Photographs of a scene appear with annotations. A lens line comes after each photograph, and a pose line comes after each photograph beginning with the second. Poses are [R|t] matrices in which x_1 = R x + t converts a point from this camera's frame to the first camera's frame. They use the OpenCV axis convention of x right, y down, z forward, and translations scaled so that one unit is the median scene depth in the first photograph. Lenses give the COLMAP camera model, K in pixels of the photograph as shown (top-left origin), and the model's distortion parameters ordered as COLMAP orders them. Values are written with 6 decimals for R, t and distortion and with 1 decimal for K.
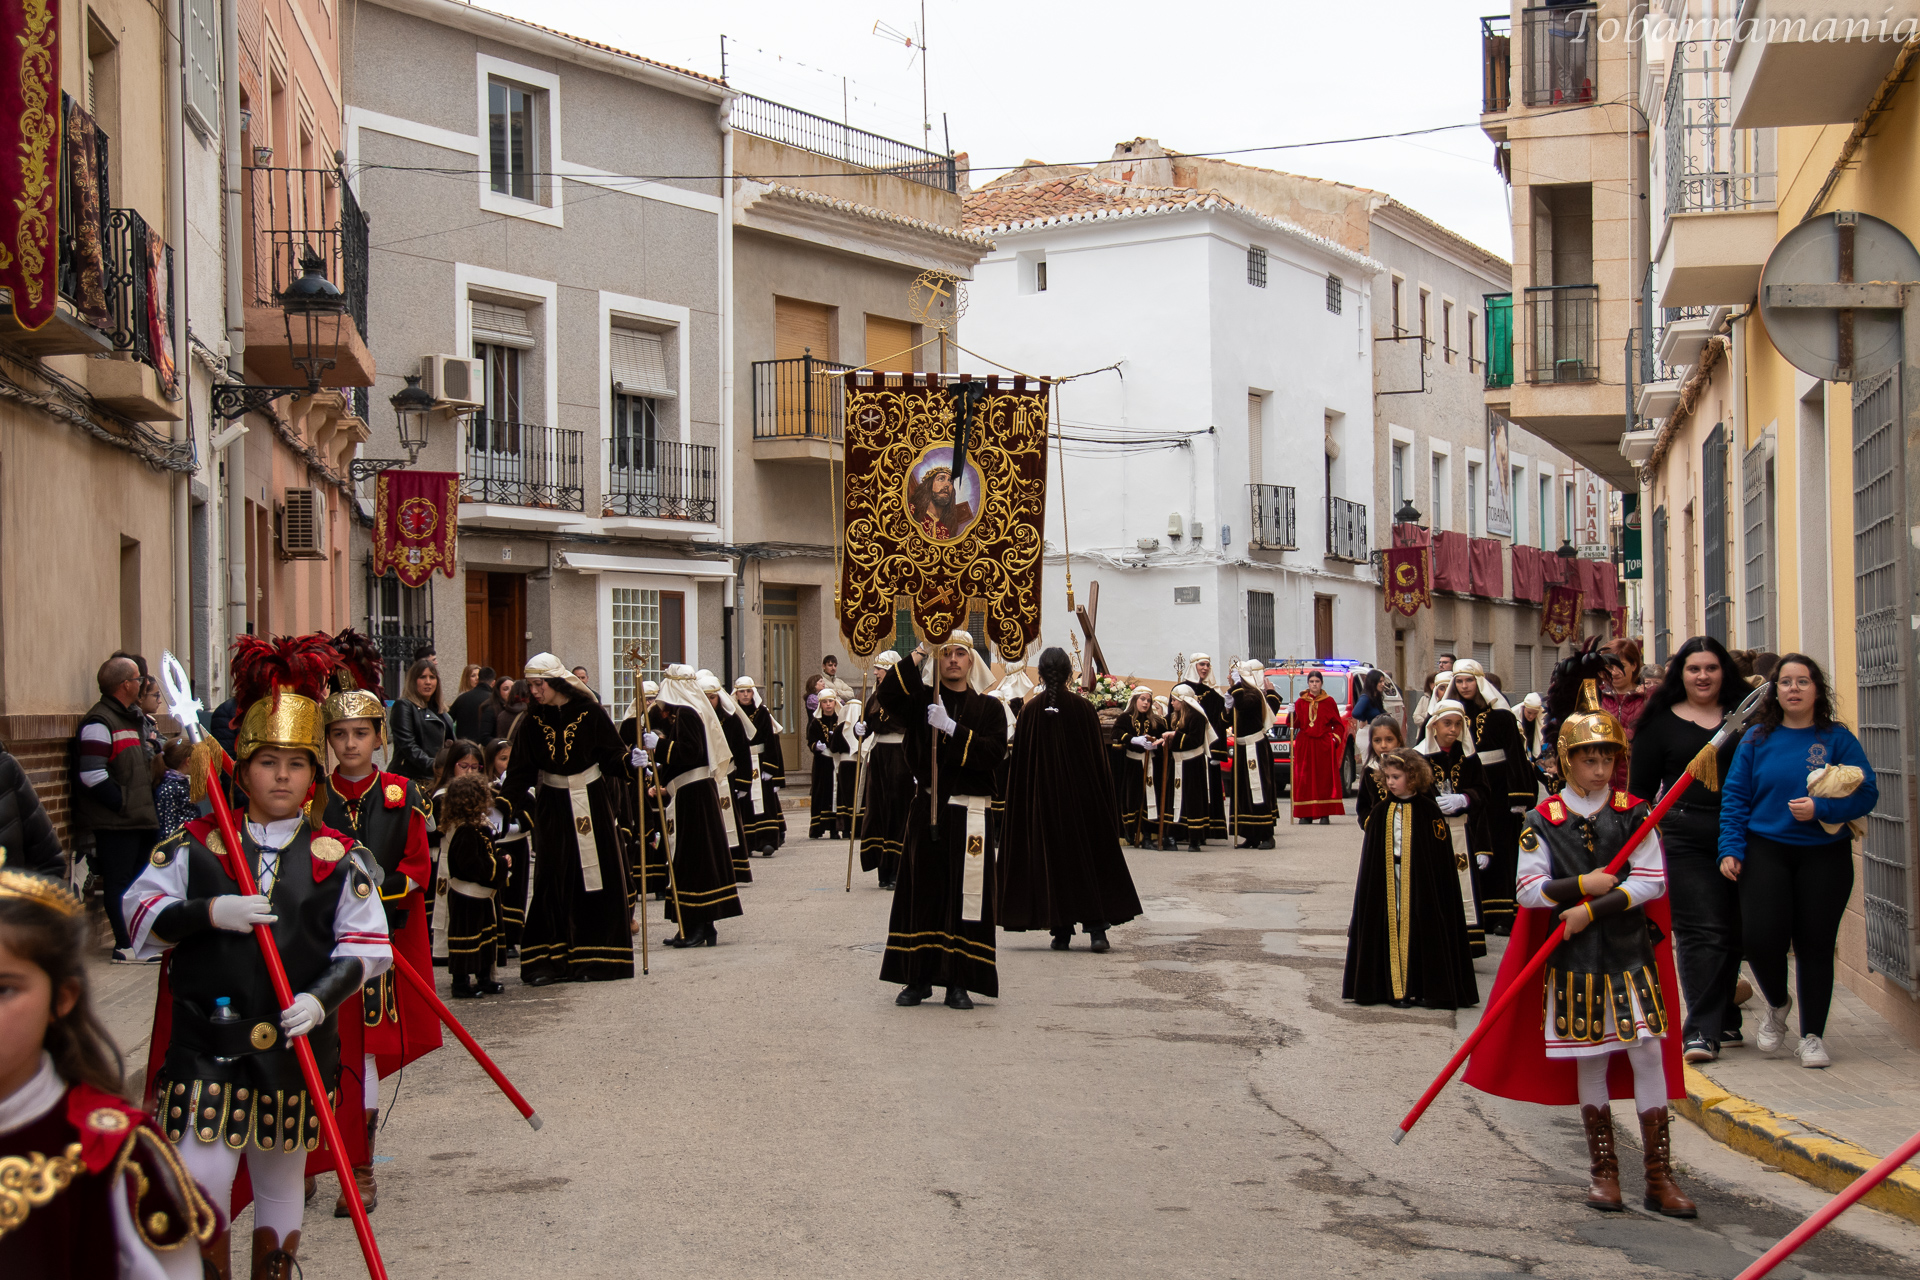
lens RADIAL K [[3377.6, 0, 960.0], [0, 3377.6, 640.0], [0, 0, 1]] dist [0.261348, -0.011740]
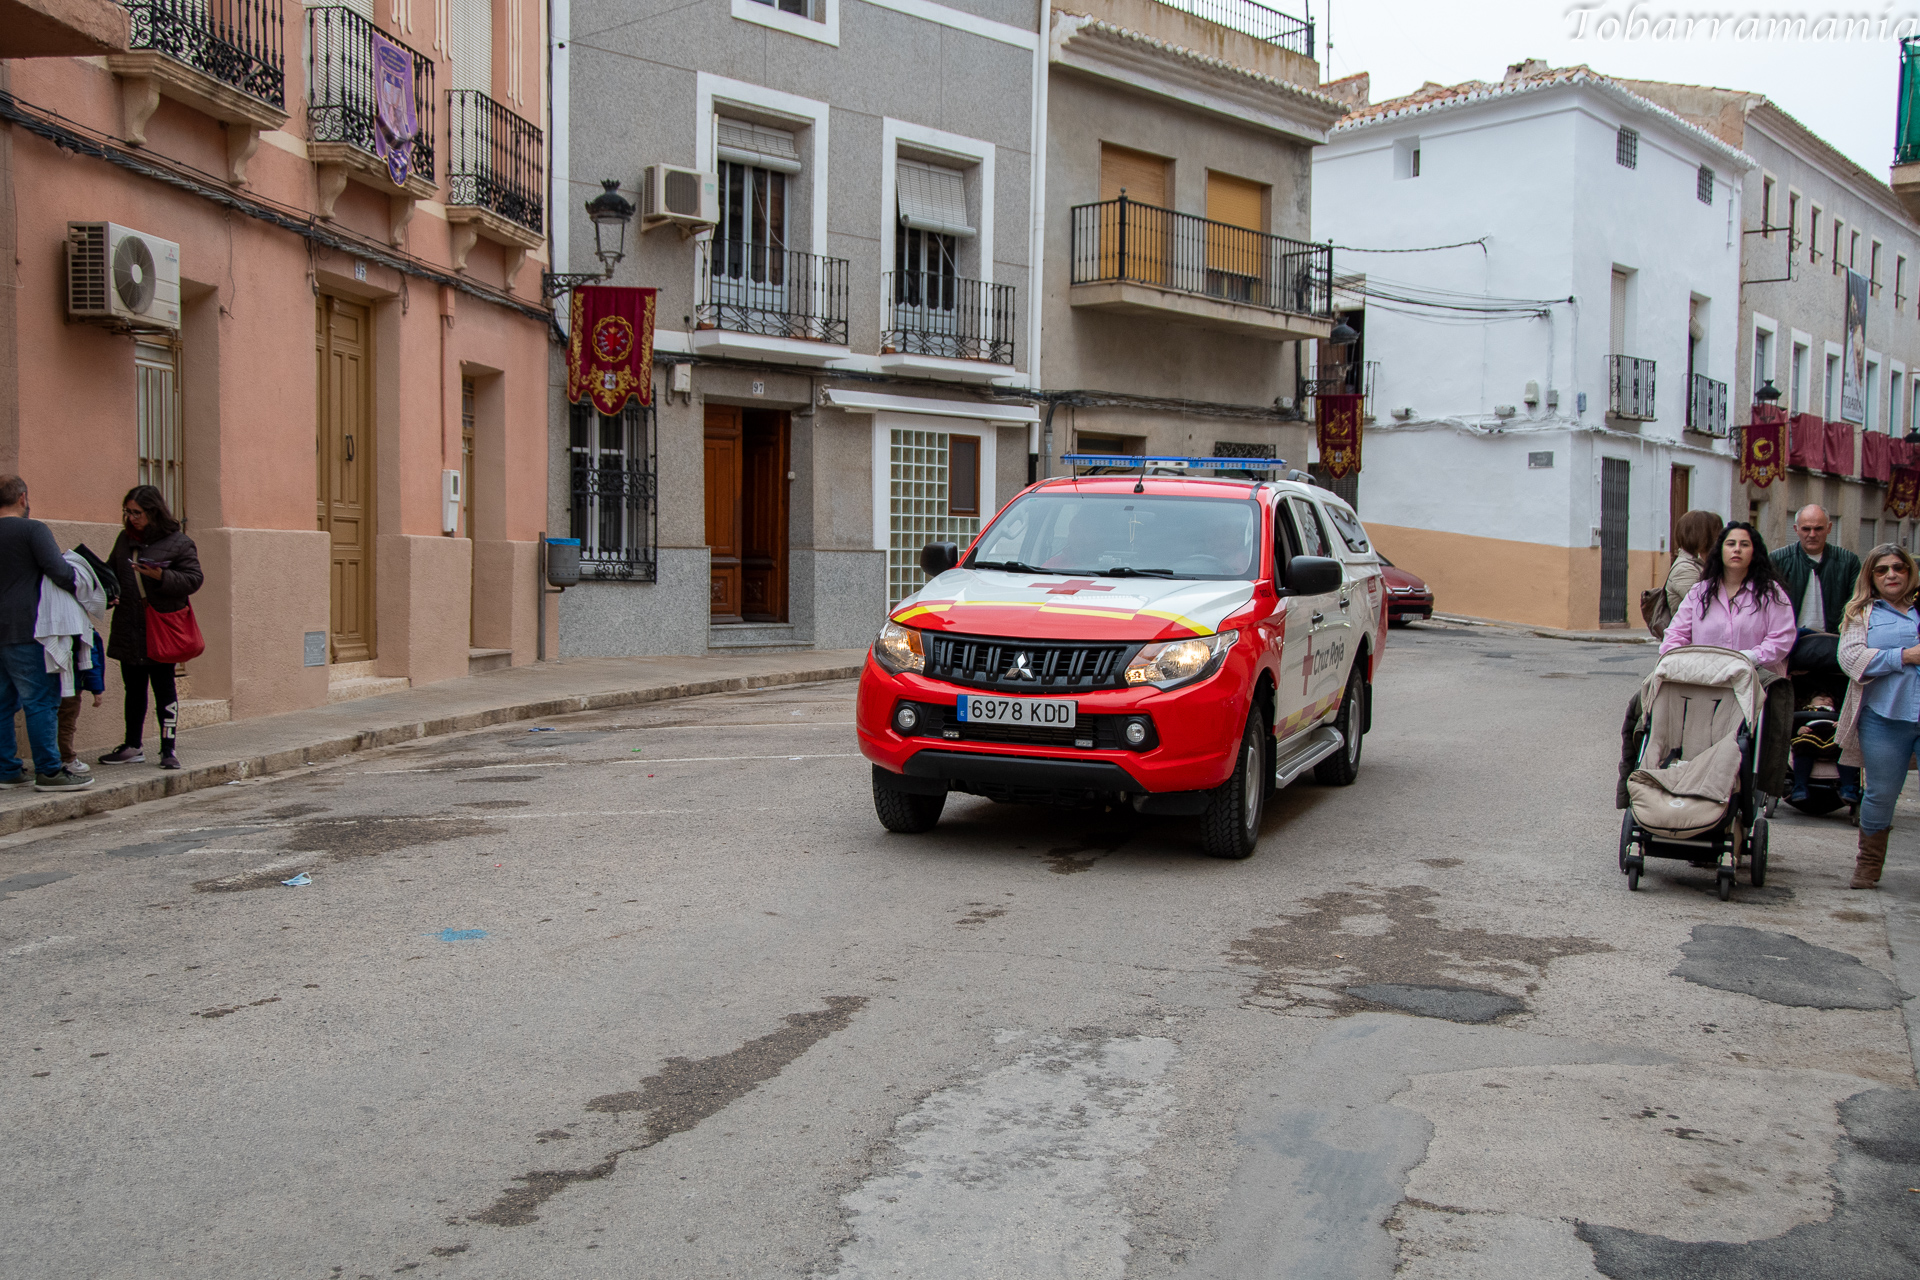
lens RADIAL K [[2107.2, 0, 957.7], [0, 2107.2, 665.5], [0, 0, 1]] dist [-0.048506, 0.352787]
pose [[0.973088, 0.035325, -0.227710, 0.049889], [-0.018851, 0.997071, 0.074120, 0.006374], [0.229661, -0.067833, 0.970904, 0.380642]]
